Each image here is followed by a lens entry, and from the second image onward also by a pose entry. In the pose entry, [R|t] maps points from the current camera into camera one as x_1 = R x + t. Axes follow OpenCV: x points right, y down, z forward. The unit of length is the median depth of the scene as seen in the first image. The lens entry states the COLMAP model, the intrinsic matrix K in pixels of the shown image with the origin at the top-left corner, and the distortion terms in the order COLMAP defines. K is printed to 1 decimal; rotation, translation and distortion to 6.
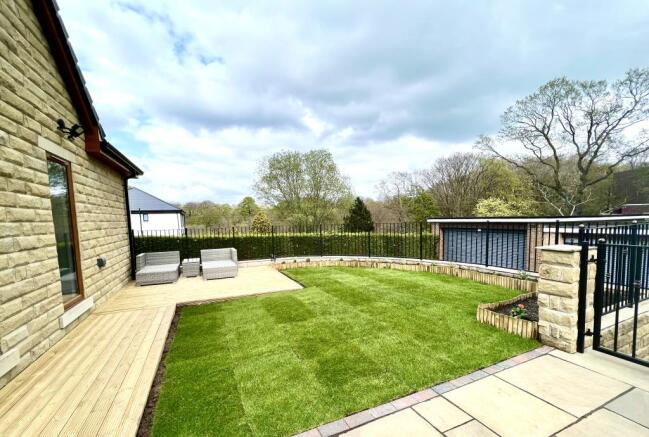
lens RADIAL K [[275.4, 0, 322.8], [0, 275.4, 241.4], [0, 0, 1]] dist [-0.000758, -0.000004]
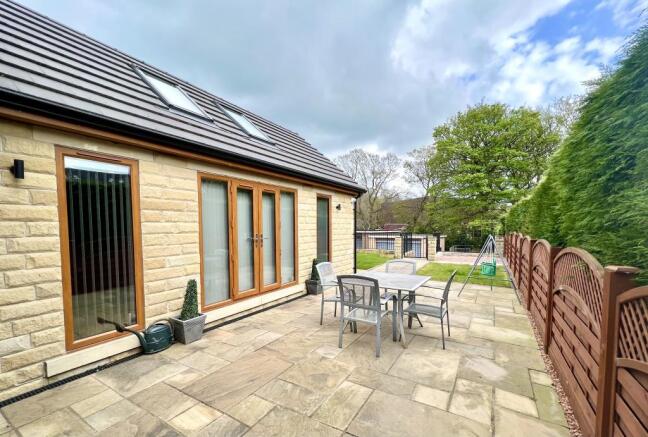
lens RADIAL K [[274.9, 0, 322.3], [0, 274.9, 241.4], [0, 0, 1]] dist [-0.000758, -0.000004]
pose [[0.814314, -0.005263, 0.580401, -0.930988], [0.029023, 0.999077, -0.031660, 0.069103], [-0.579699, 0.042626, 0.813715, -0.658584]]
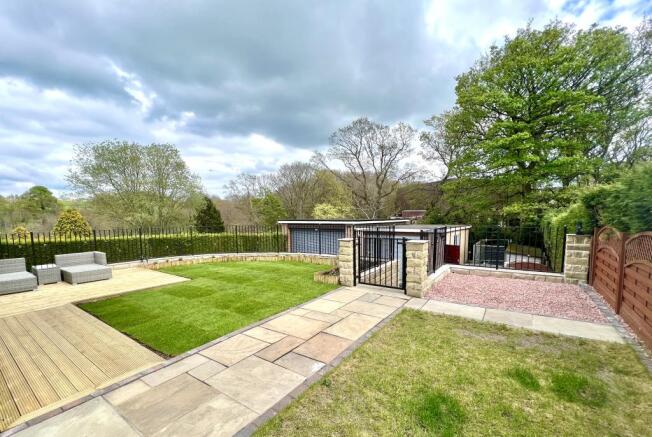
lens RADIAL K [[276.6, 0, 324.3], [0, 276.6, 241.6], [0, 0, 1]] dist [-0.000758, -0.000004]
pose [[0.857528, -0.033794, 0.513327, -0.128141], [0.032816, 0.999401, 0.010973, 0.003916], [-0.513390, 0.007436, 0.858123, -0.249054]]
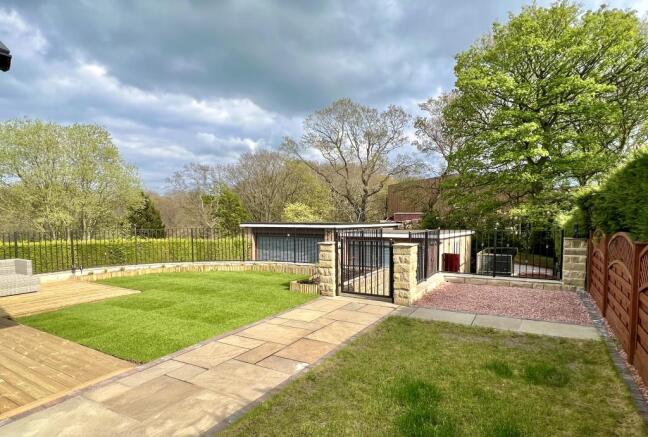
lens RADIAL K [[356.6, 0, 321.7], [0, 356.6, 240.3], [0, 0, 1]] dist [0.000749, 0.000176]
pose [[0.818217, -0.014489, 0.574727, -0.190689], [0.031782, 0.999294, -0.020054, 0.017871], [-0.574030, 0.034674, 0.818099, -0.323355]]
